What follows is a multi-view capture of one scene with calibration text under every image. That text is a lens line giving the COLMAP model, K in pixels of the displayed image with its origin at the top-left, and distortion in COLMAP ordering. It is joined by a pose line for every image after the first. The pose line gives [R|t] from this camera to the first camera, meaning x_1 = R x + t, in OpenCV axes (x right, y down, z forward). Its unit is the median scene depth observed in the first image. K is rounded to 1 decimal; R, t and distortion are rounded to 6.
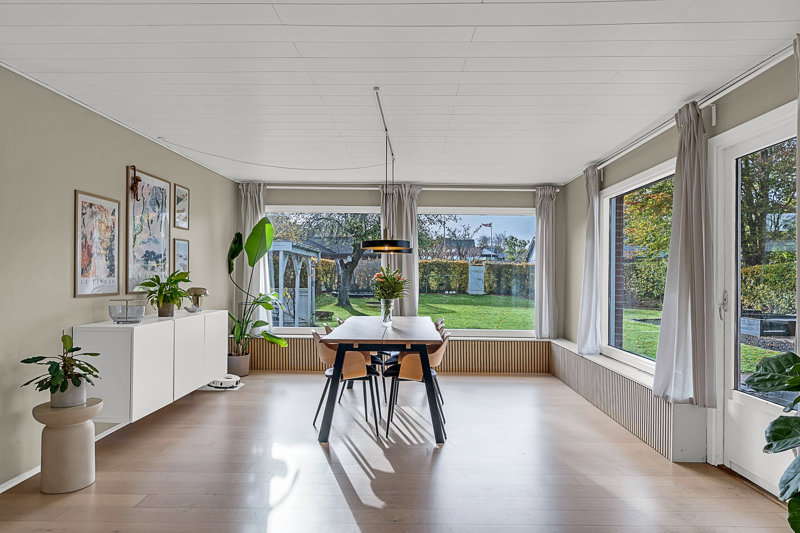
lens RADIAL K [[519.3, 0, 401.2], [0, 519.3, 270.3], [0, 0, 1]] dist [0.004211, 0.003154]
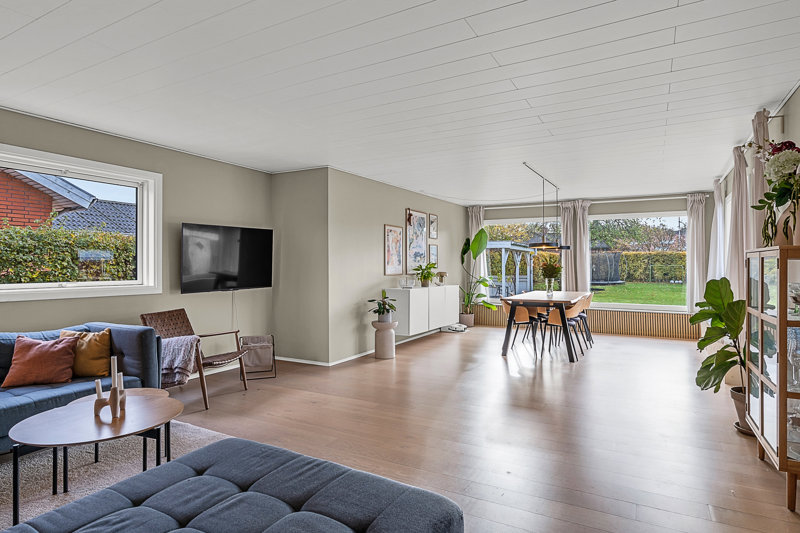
lens RADIAL K [[452.7, 0, 399.6], [0, 452.7, 264.9], [0, 0, 1]] dist [0.005296, 0.000559]
pose [[0.879315, -0.008282, -0.476169, 0.226504], [0.010492, 0.999943, 0.001983, 0.005632], [0.476125, -0.006739, 0.879352, -0.442005]]
